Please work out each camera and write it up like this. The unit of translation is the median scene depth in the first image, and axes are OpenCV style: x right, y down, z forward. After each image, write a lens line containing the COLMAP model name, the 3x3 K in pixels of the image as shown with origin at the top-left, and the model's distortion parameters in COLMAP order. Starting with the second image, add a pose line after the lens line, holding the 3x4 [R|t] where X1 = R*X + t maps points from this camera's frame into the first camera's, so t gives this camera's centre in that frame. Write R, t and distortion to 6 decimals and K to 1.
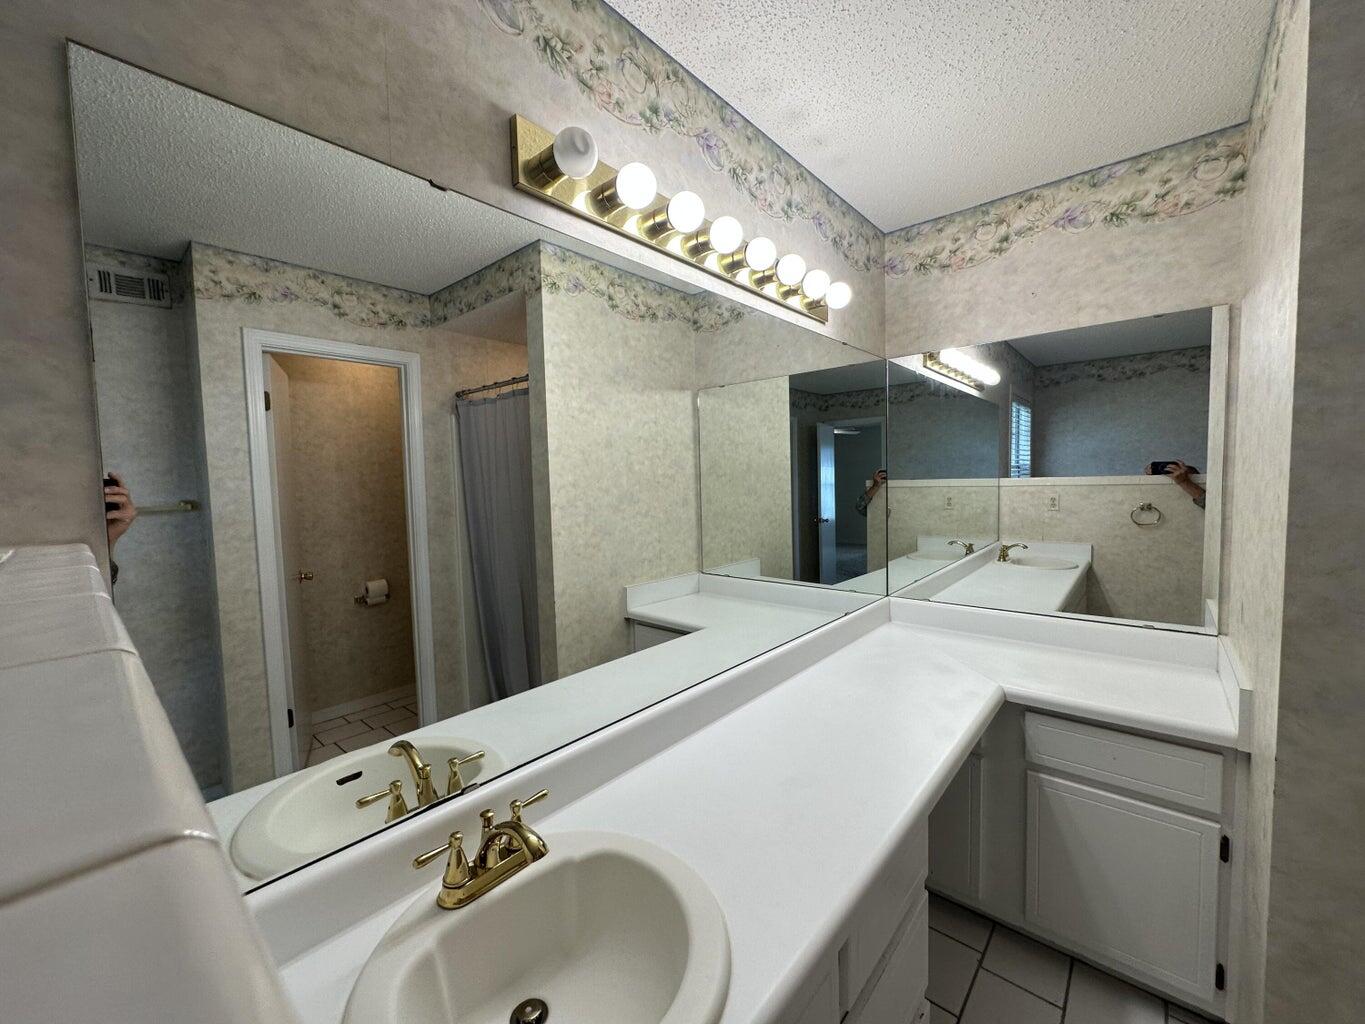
lens RADIAL K [[543.8, 0, 682.7], [0, 543.8, 508.7], [0, 0, 1]] dist [-0.007204, 0.001016]
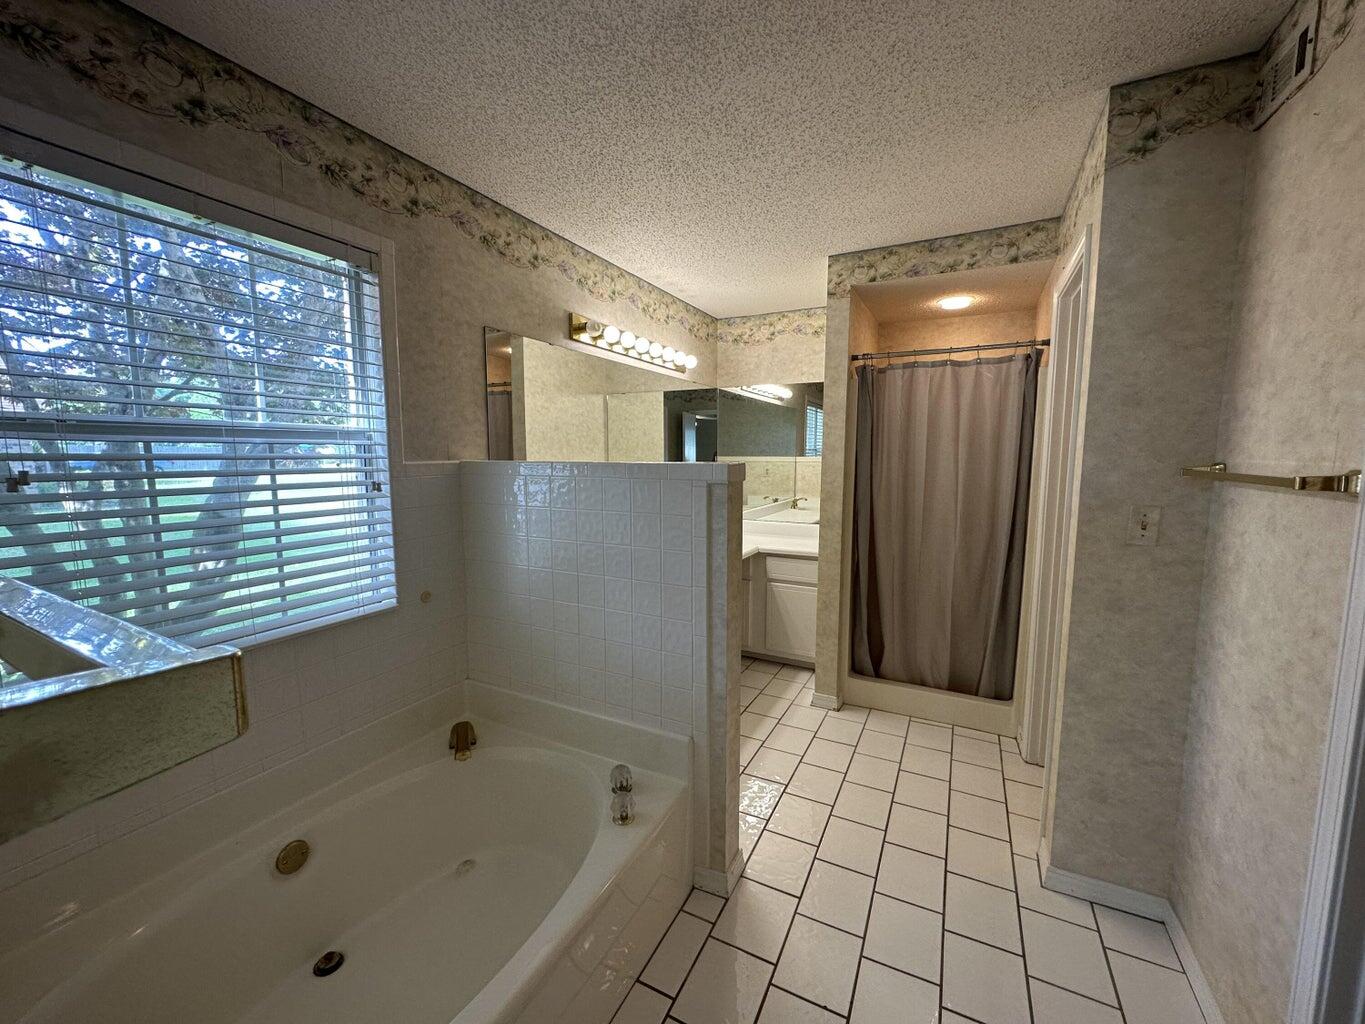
lens RADIAL K [[543.8, 0, 683.8], [0, 543.8, 511.8], [0, 0, 1]] dist [-0.007204, 0.001016]
pose [[0.970603, 0.001382, 0.240683, -0.176665], [-0.013069, 0.998811, 0.046970, 0.057668], [-0.240332, -0.048734, 0.969467, -0.773304]]
